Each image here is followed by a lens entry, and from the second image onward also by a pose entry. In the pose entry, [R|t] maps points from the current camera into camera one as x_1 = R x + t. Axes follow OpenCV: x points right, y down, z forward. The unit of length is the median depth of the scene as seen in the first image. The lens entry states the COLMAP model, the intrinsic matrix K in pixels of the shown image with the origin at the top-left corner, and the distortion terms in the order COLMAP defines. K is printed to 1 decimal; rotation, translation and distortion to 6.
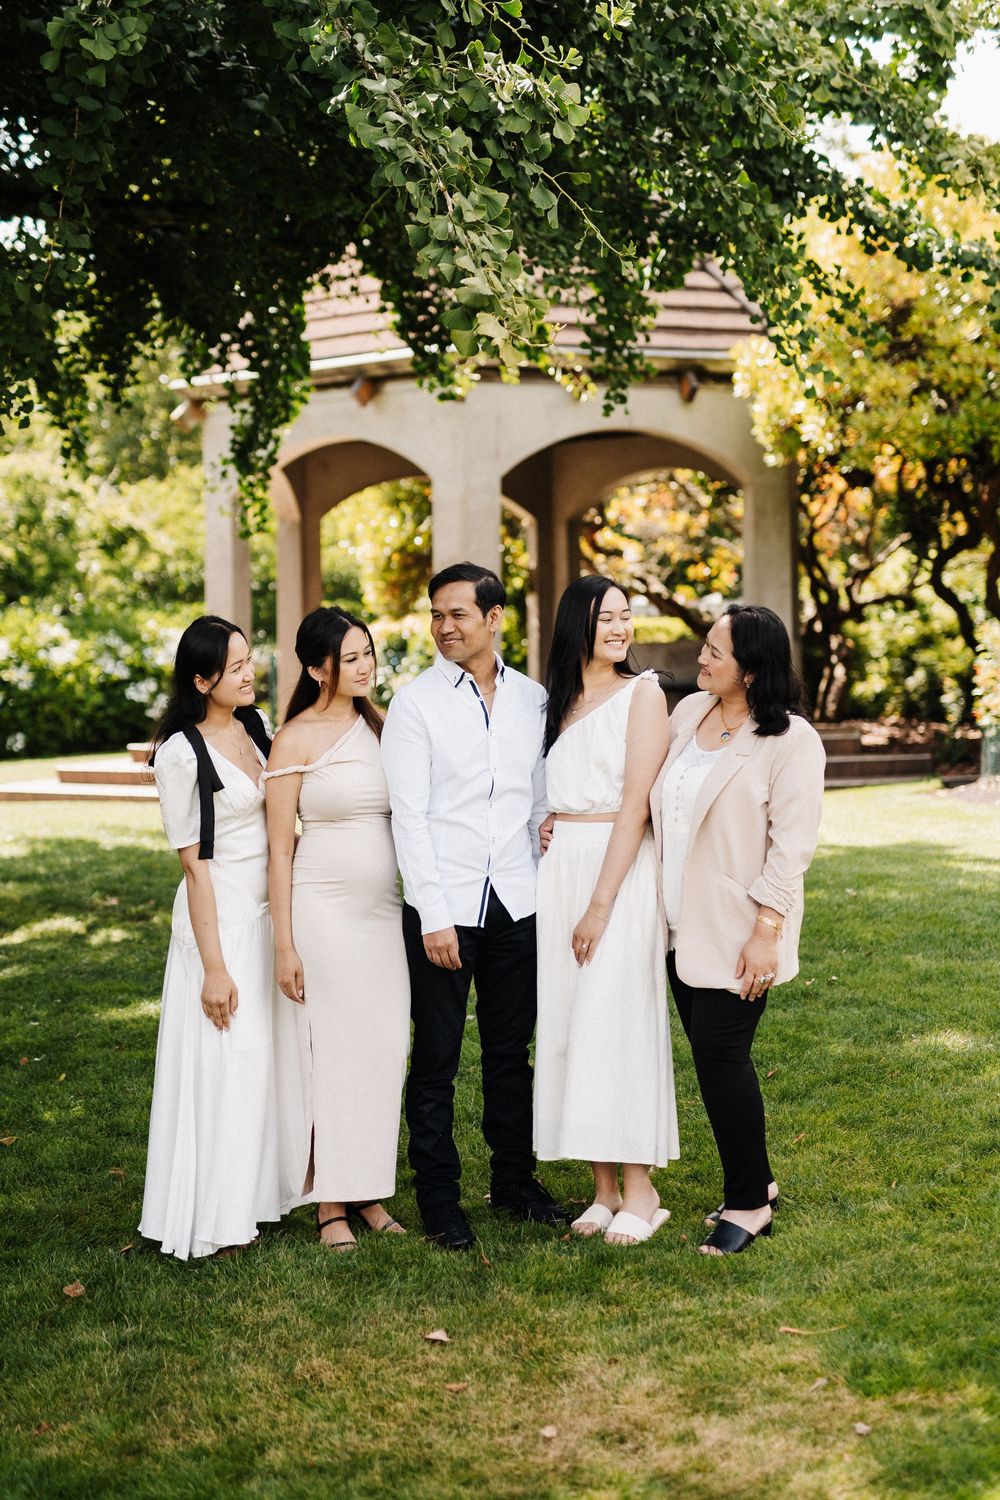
lens RADIAL K [[2548.9, 0, 466.1], [0, 2548.9, 728.0], [0, 0, 1]] dist [-0.019473, -0.014945]
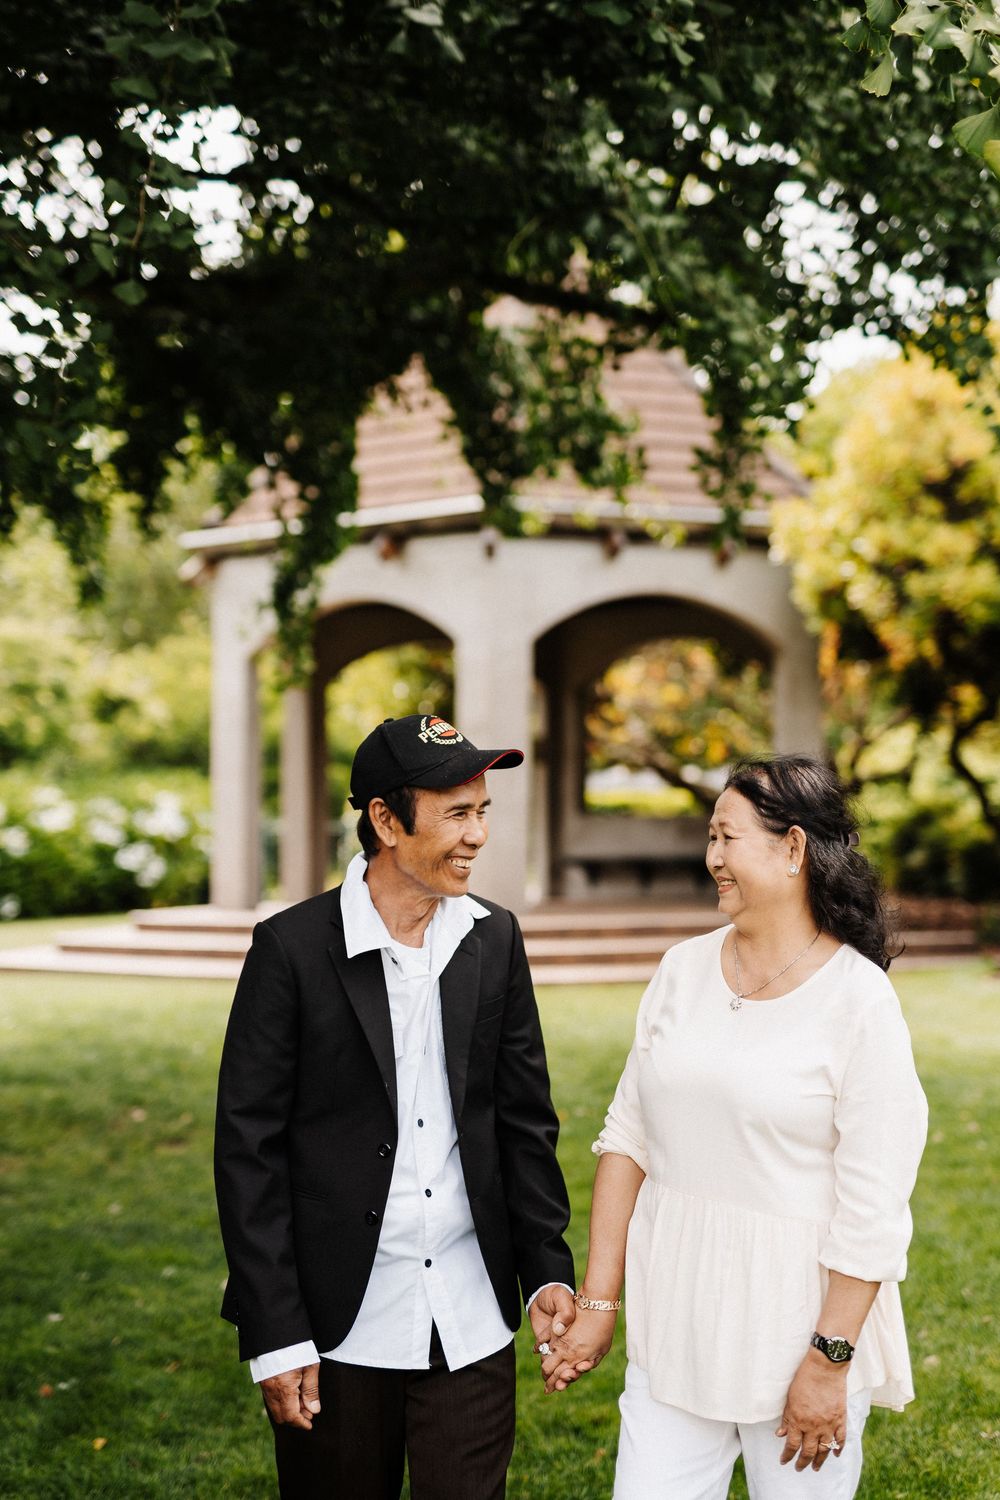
lens RADIAL K [[2083.4, 0, 426.8], [0, 2083.4, 746.7], [0, 0, 1]] dist [0.013258, -0.023621]
pose [[0.999403, 0.013782, 0.031675, -0.051757], [-0.011632, 0.997678, -0.067107, -0.005652], [-0.032527, 0.066699, 0.997243, 0.238329]]
